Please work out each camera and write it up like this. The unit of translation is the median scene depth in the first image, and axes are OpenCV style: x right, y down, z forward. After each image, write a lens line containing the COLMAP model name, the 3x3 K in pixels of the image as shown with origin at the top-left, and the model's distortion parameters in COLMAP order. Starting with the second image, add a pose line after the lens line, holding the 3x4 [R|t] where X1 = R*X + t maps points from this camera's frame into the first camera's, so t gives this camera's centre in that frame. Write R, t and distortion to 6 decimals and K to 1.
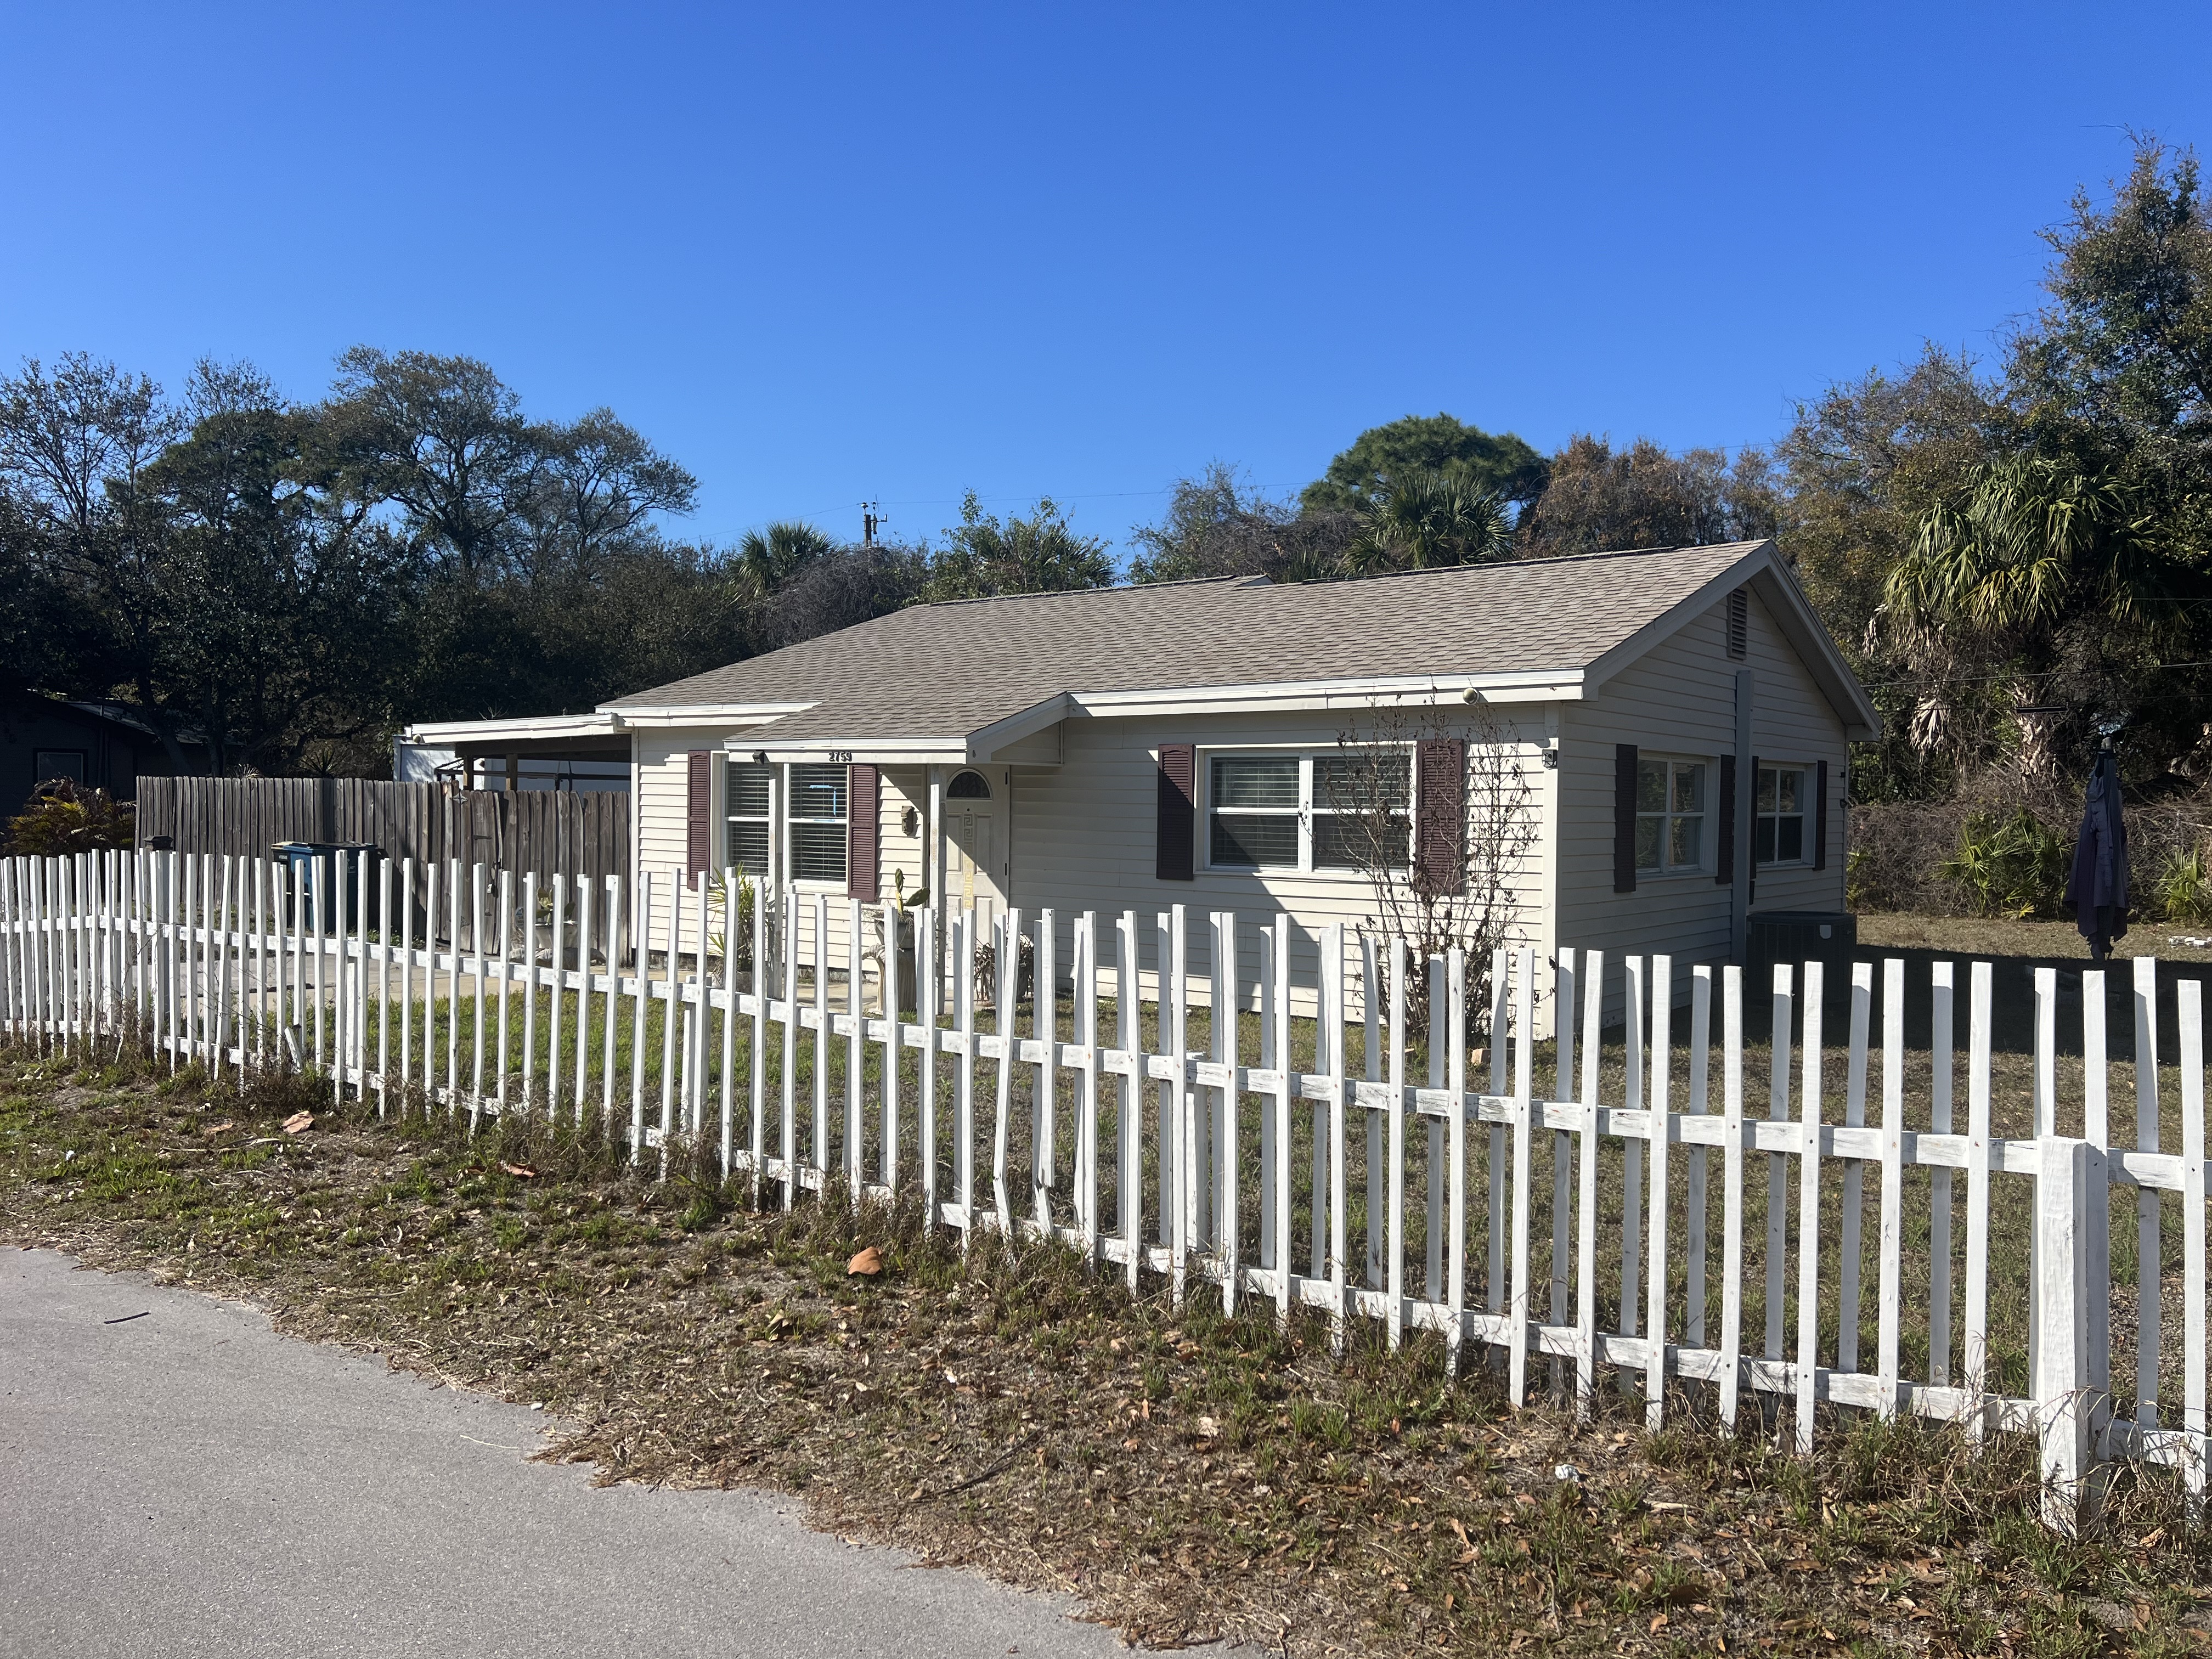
lens RADIAL K [[1660.4, 0, 1112.1], [0, 1660.4, 829.7], [0, 0, 1]] dist [0.060449, -0.075417]
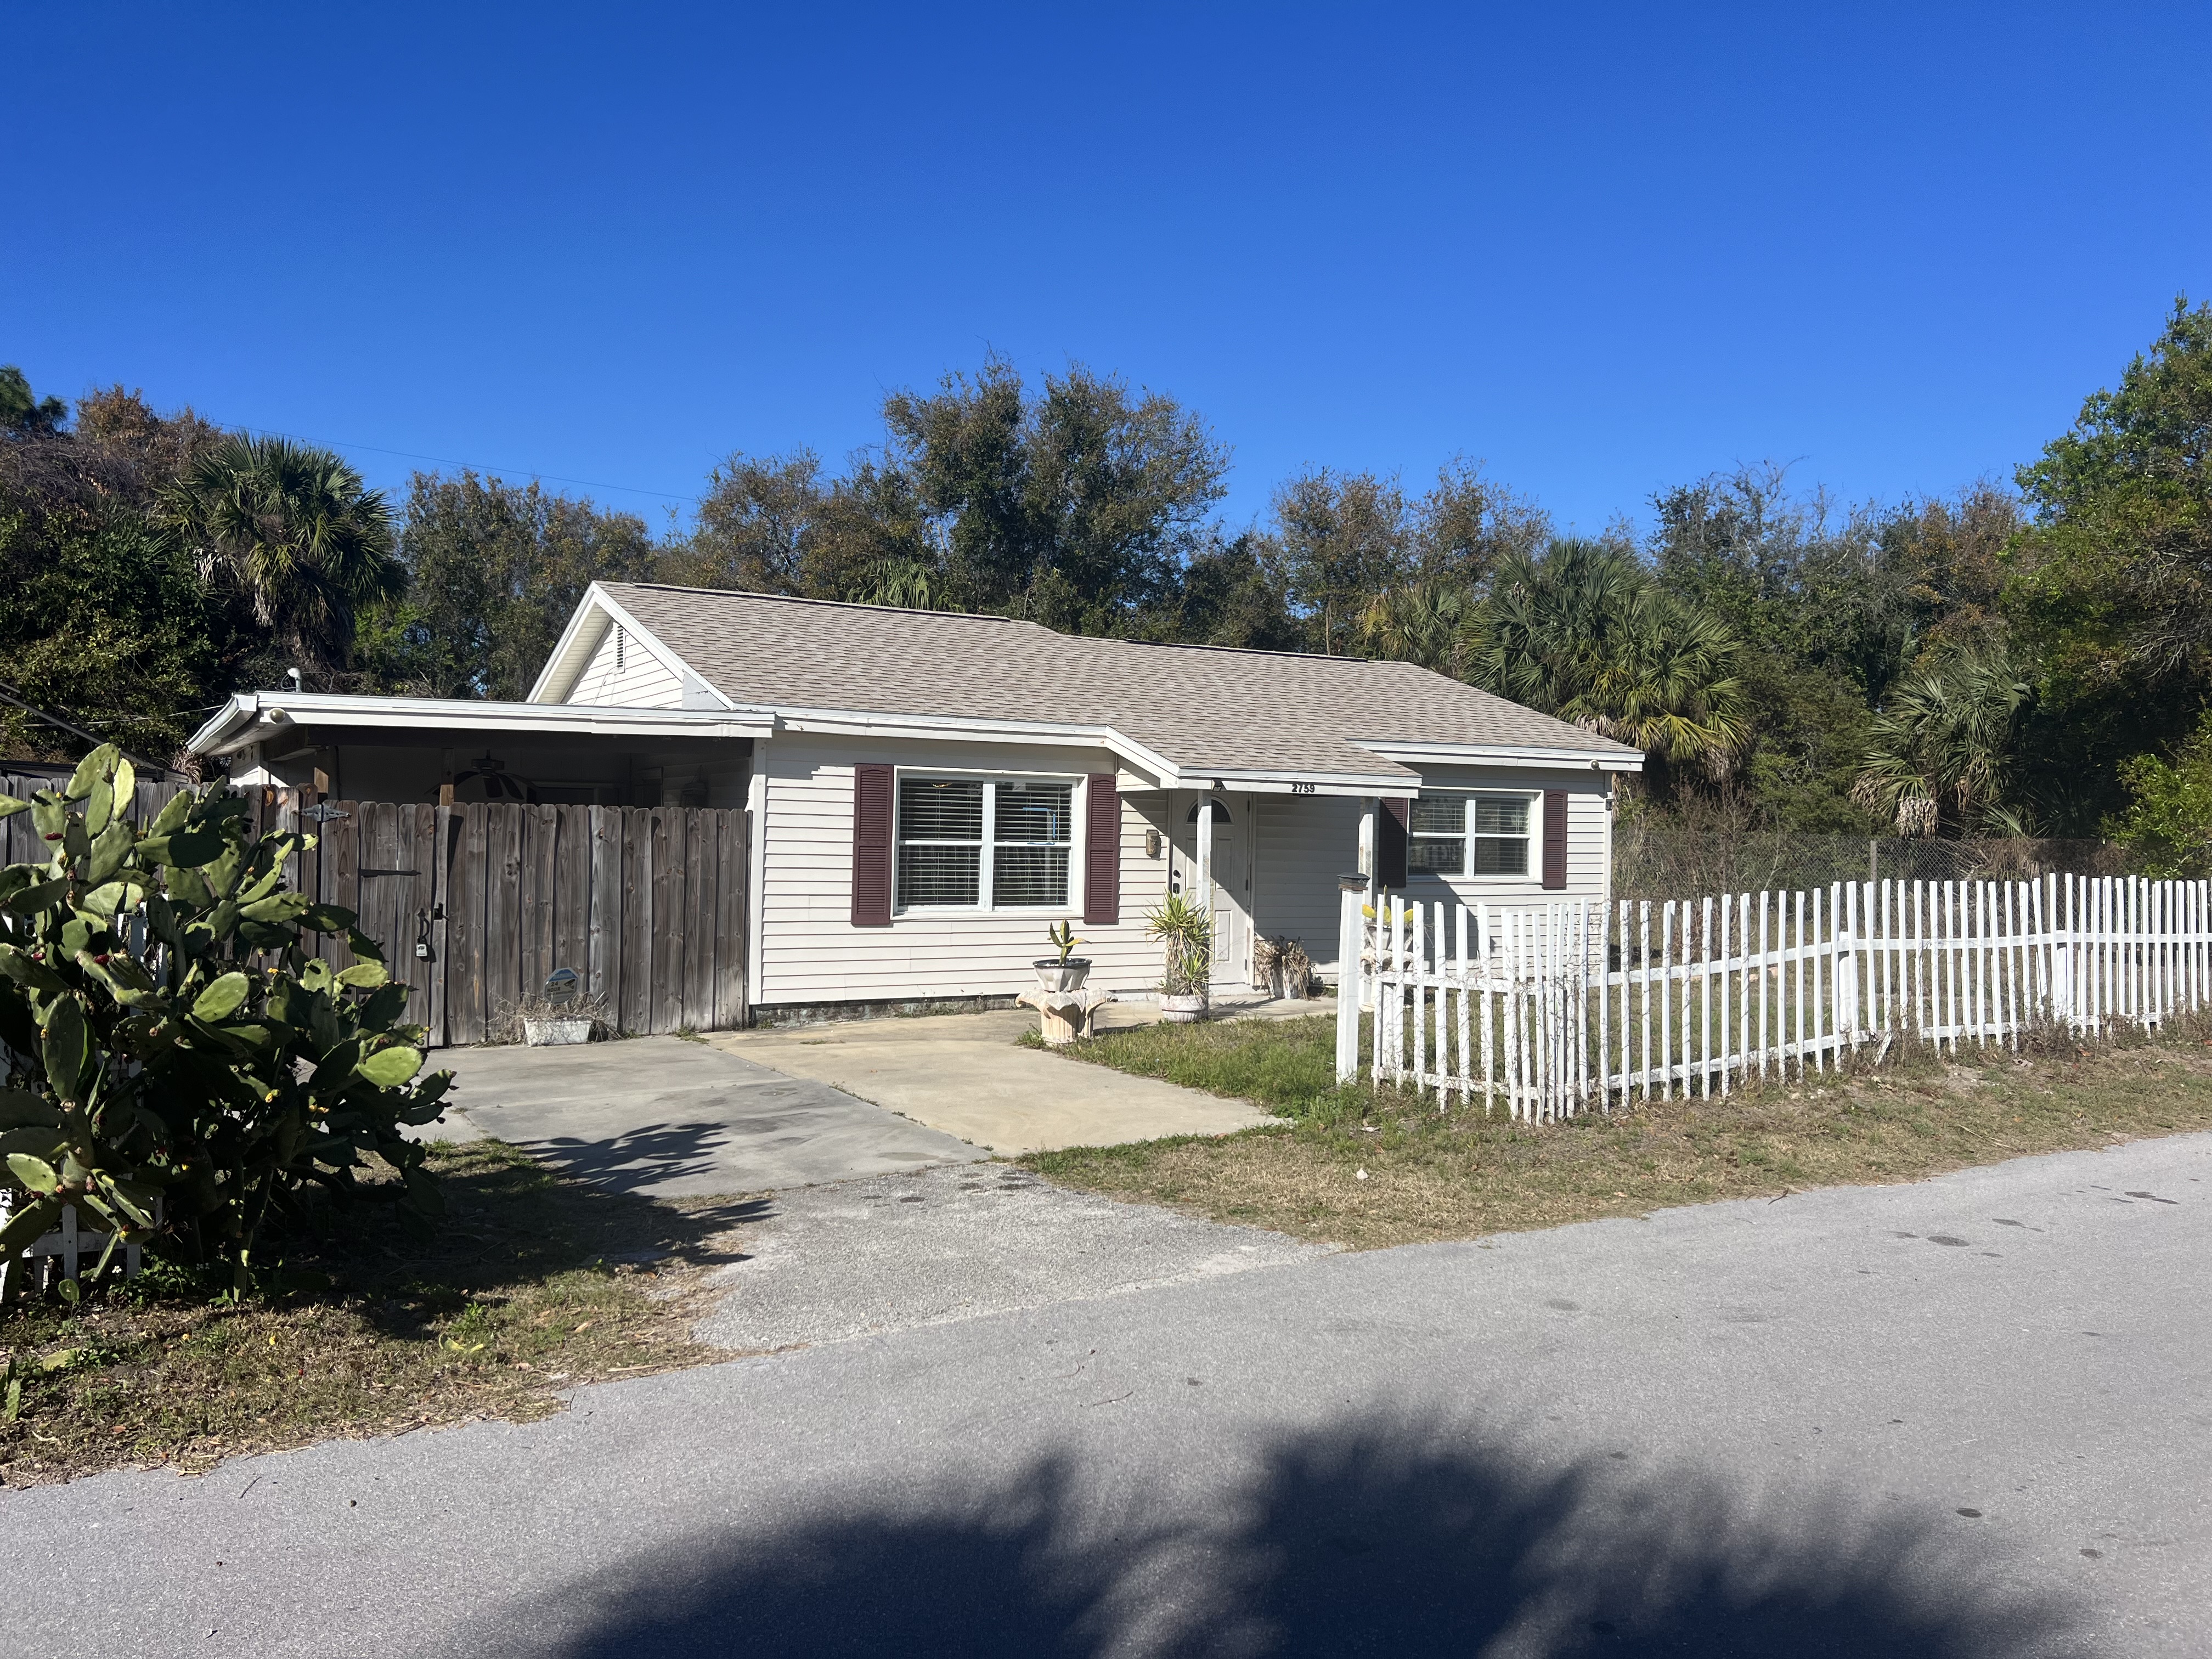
lens RADIAL K [[1660.4, 0, 1114.9], [0, 1660.4, 839.0], [0, 0, 1]] dist [0.060449, -0.075417]
pose [[0.377148, -0.008748, 0.926112, -0.649769], [0.002593, 0.999961, 0.008390, -0.010083], [-0.926150, -0.000762, 0.377156, 0.361909]]
